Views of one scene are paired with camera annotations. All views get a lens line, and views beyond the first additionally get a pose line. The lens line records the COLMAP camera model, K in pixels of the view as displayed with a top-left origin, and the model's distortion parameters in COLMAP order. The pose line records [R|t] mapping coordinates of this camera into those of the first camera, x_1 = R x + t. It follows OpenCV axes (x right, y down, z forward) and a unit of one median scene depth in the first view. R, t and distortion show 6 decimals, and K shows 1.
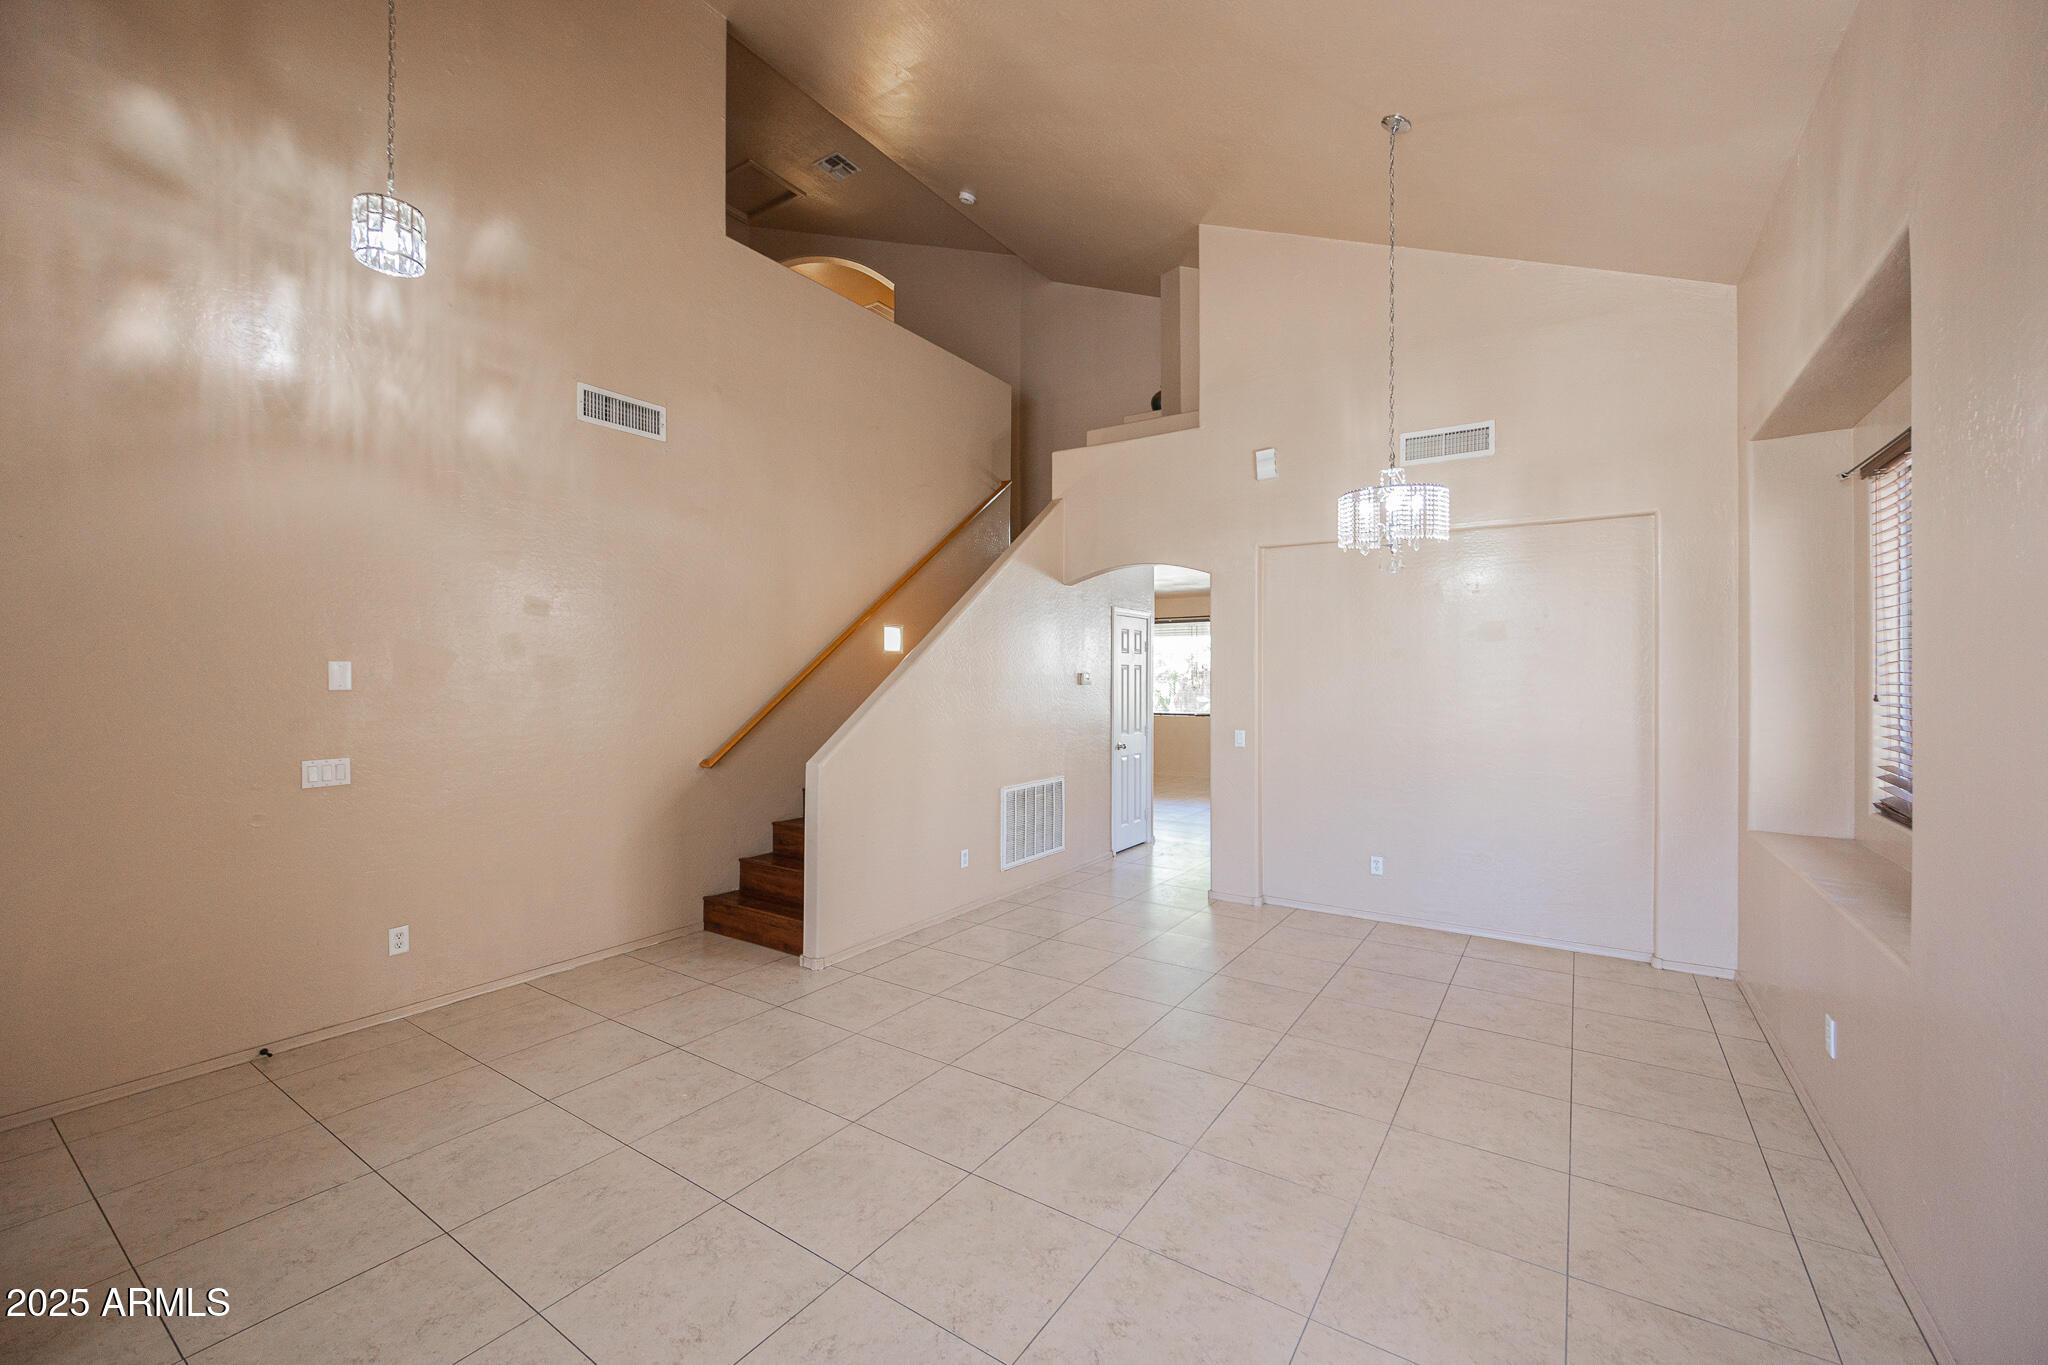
lens RADIAL K [[829.4, 0, 1031.1], [0, 829.4, 678.4], [0, 0, 1]] dist [-0.002764, 0.000059]
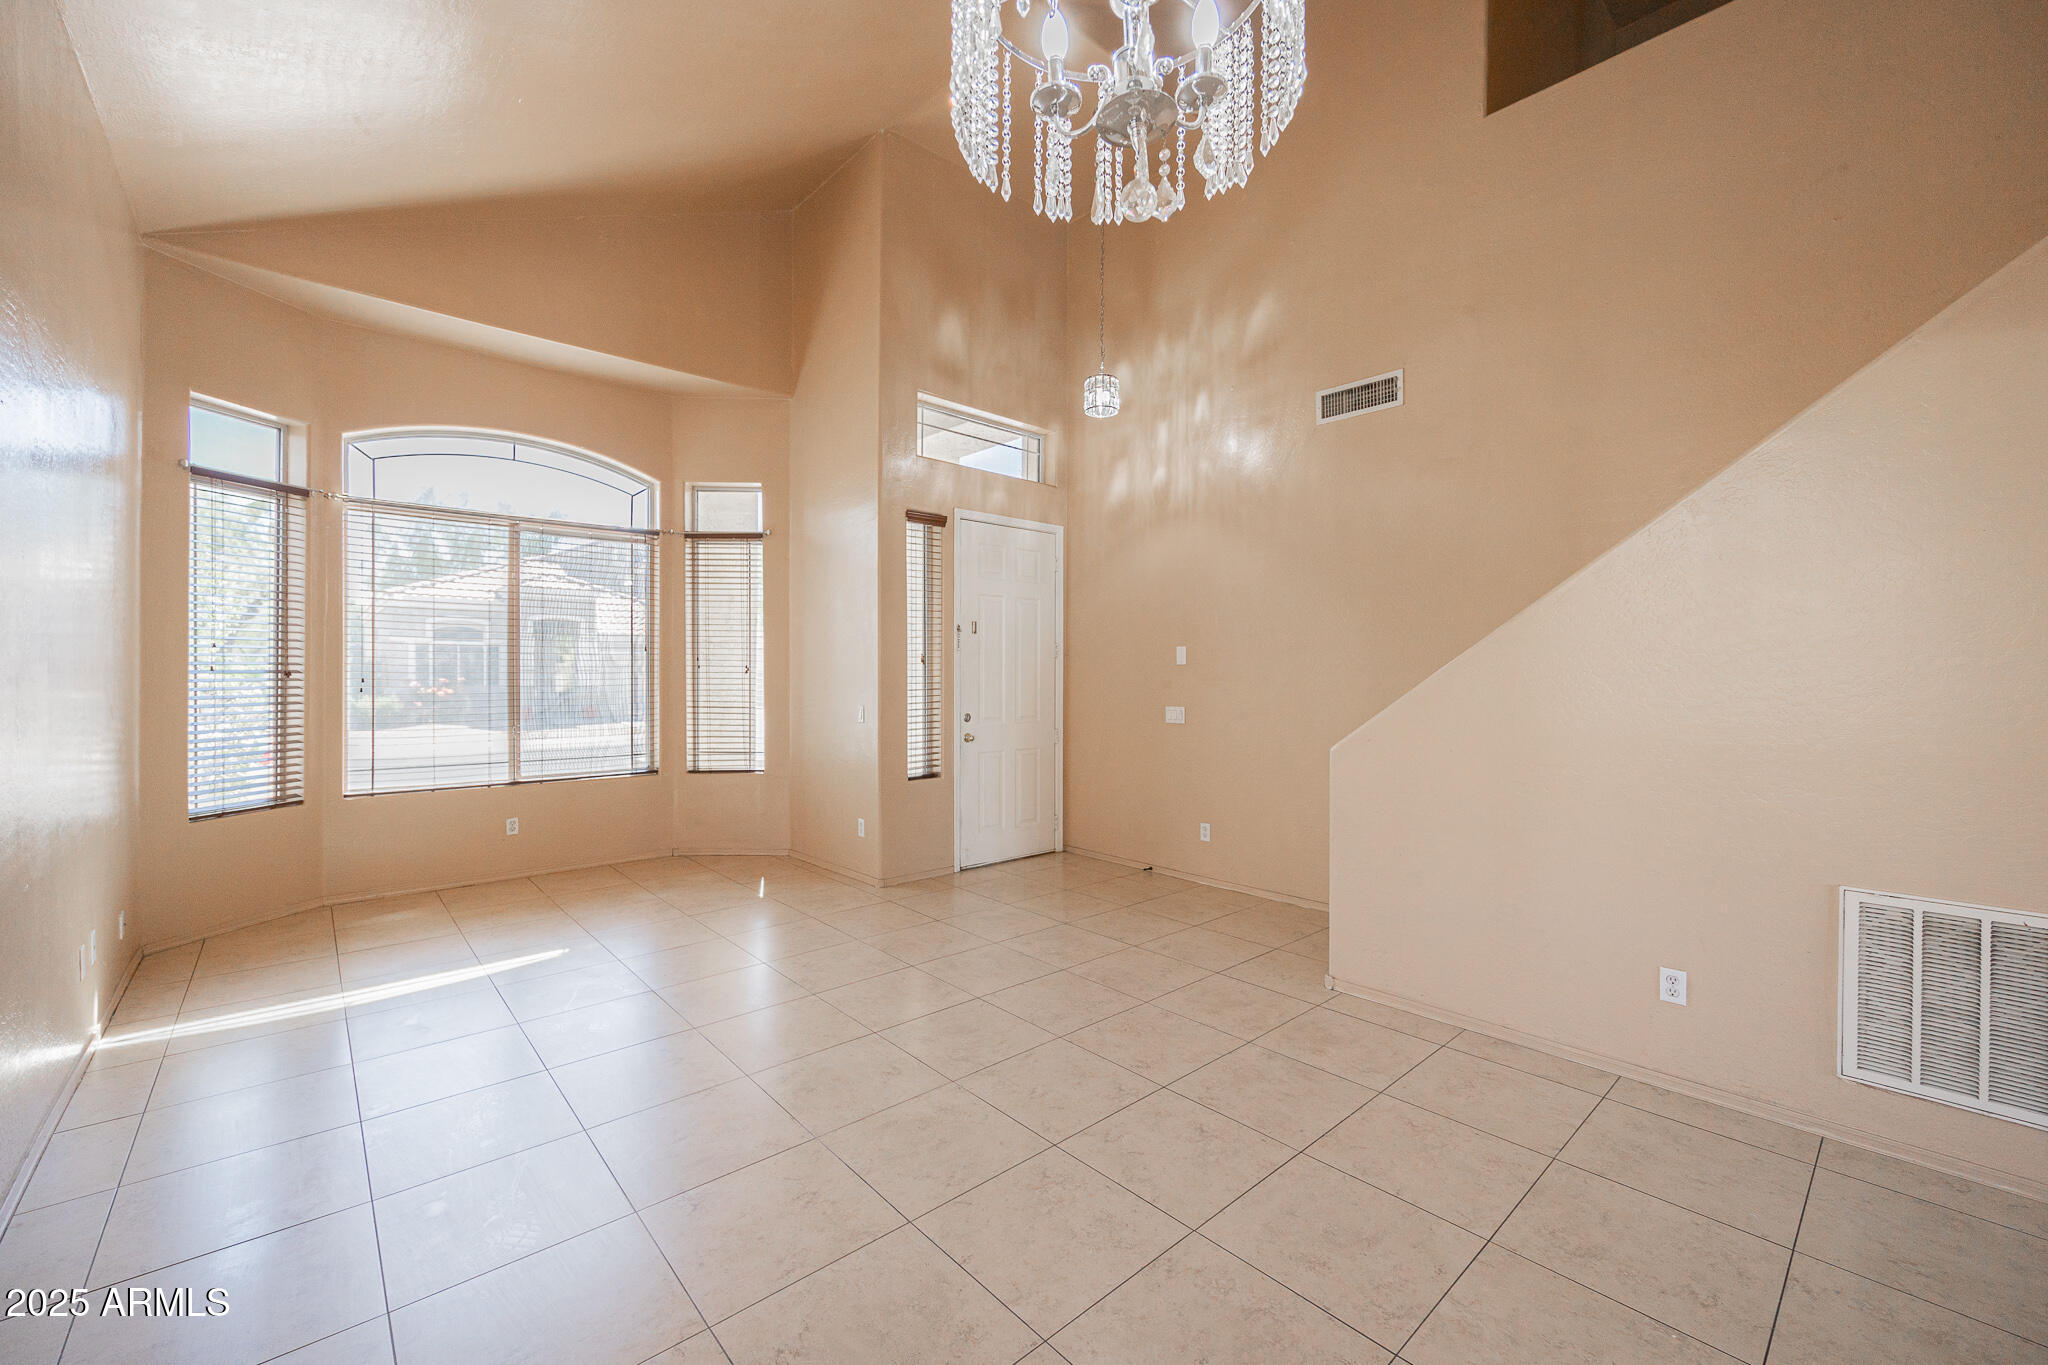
lens RADIAL K [[829.4, 0, 1038.3], [0, 829.4, 678.8], [0, 0, 1]] dist [-0.002764, 0.000059]
pose [[-0.255884, 0.003409, -0.966702, 0.776402], [-0.001438, 0.999991, 0.003907, 0.035270], [0.966706, 0.002390, -0.255877, 1.115598]]
